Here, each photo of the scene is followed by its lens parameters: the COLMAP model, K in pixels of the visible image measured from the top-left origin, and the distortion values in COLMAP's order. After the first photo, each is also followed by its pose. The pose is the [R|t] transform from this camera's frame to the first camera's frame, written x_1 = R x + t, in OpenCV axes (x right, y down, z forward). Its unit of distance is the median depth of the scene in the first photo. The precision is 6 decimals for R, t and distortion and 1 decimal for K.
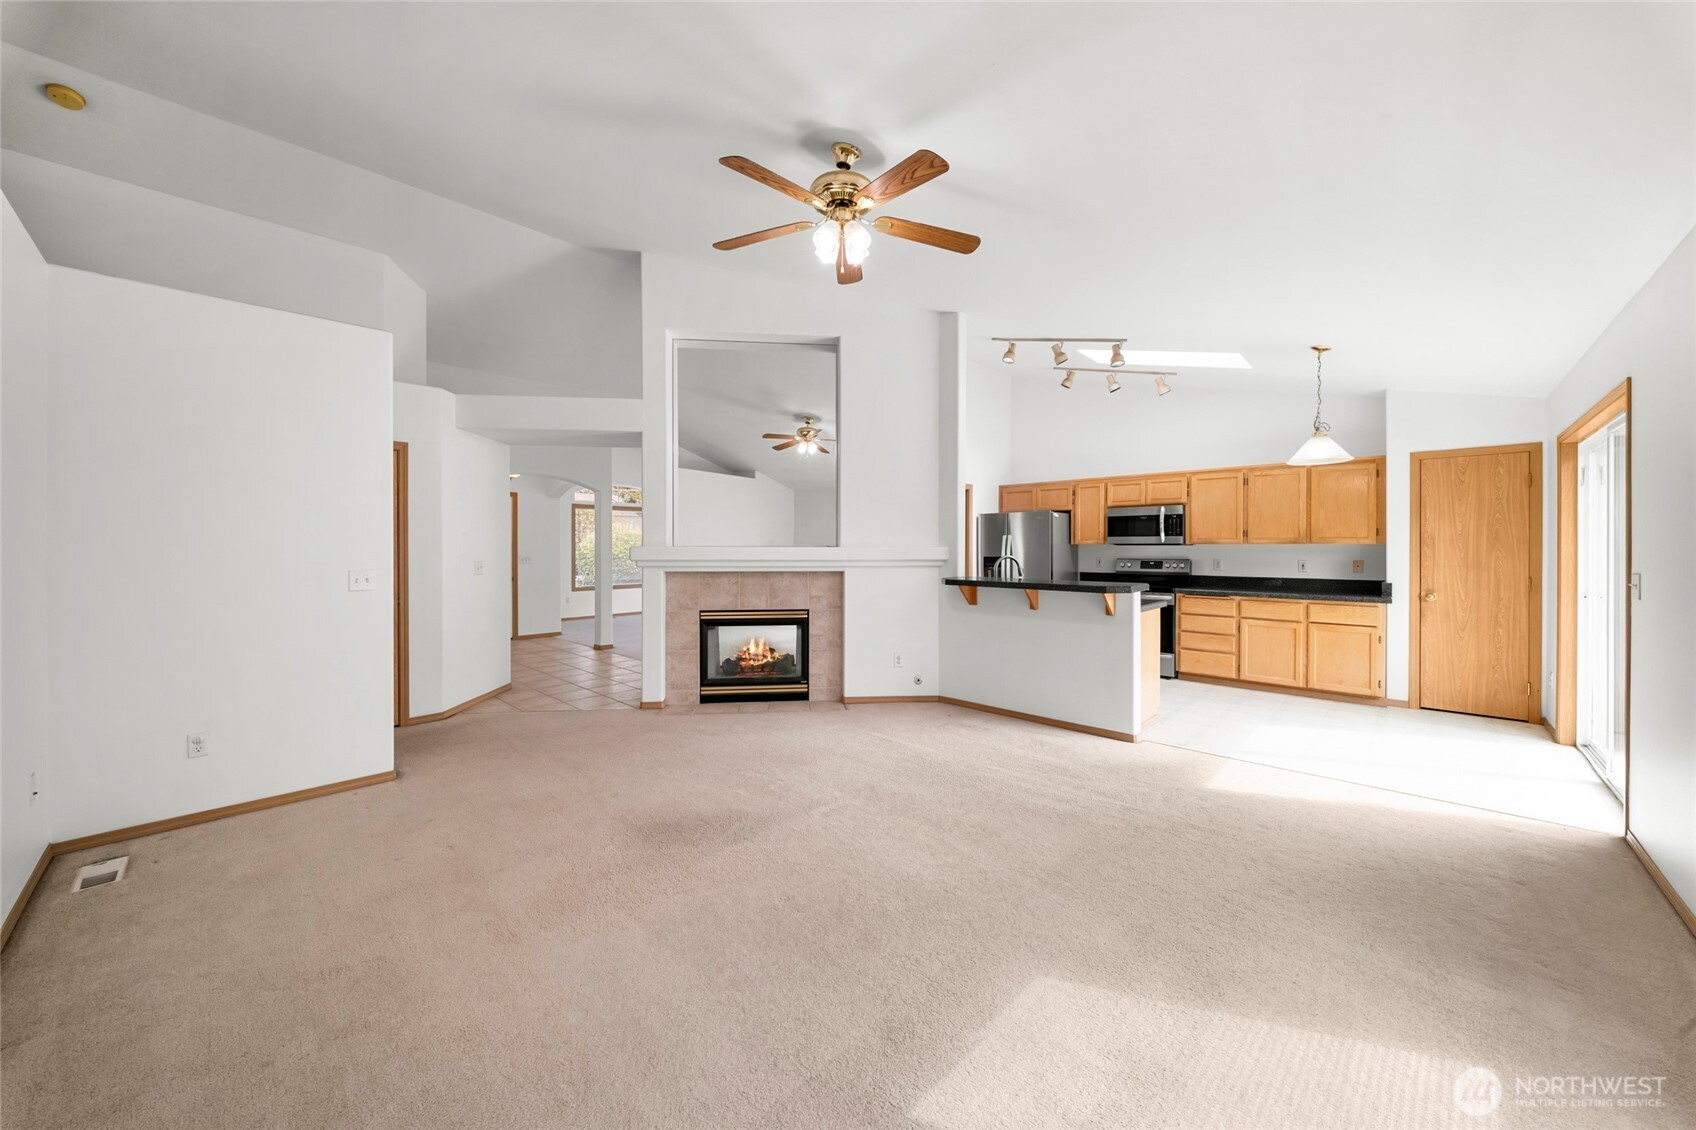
lens RADIAL K [[604.9, 0, 857.9], [0, 604.9, 547.1], [0, 0, 1]] dist [-0.002899, -0.001518]
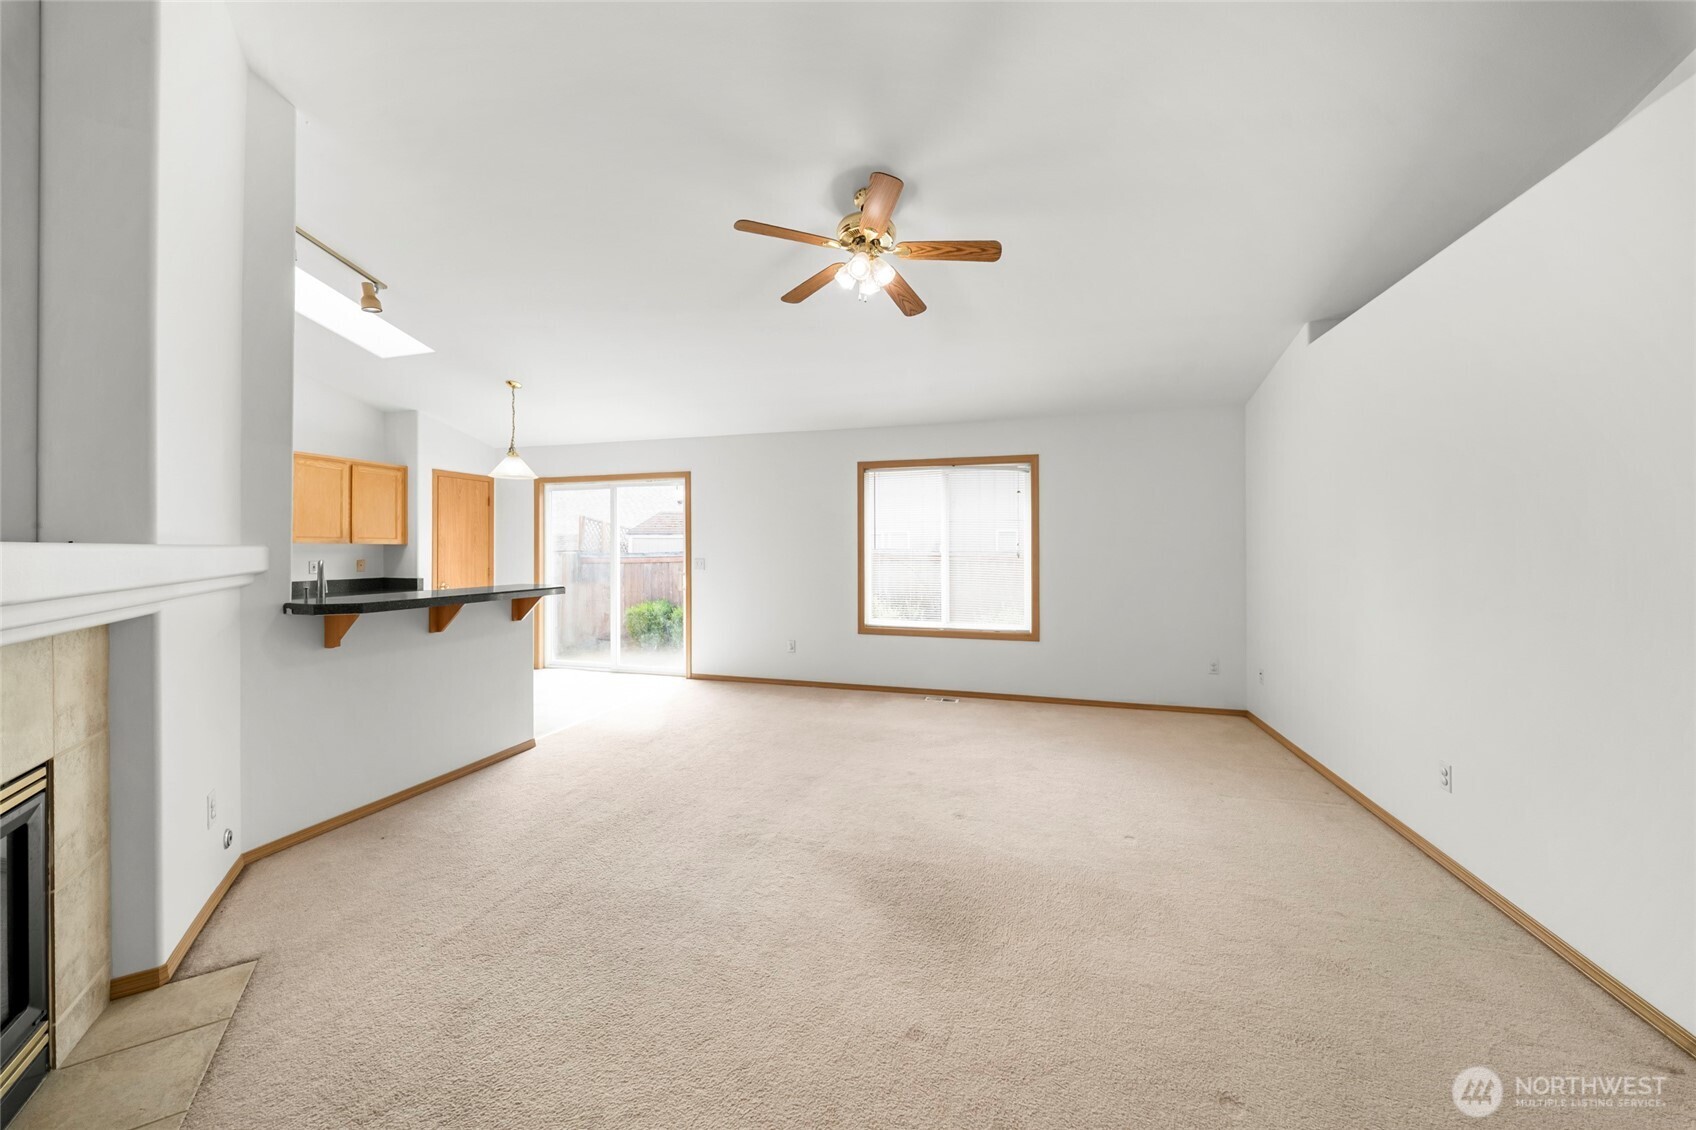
lens RADIAL K [[604.9, 0, 835.2], [0, 604.9, 549.1], [0, 0, 1]] dist [-0.002899, -0.001518]
pose [[-0.434672, -0.002130, 0.900586, -0.525935], [0.001193, 0.999995, 0.002941, 0.000581], [-0.900588, 0.002352, -0.434667, 0.807183]]
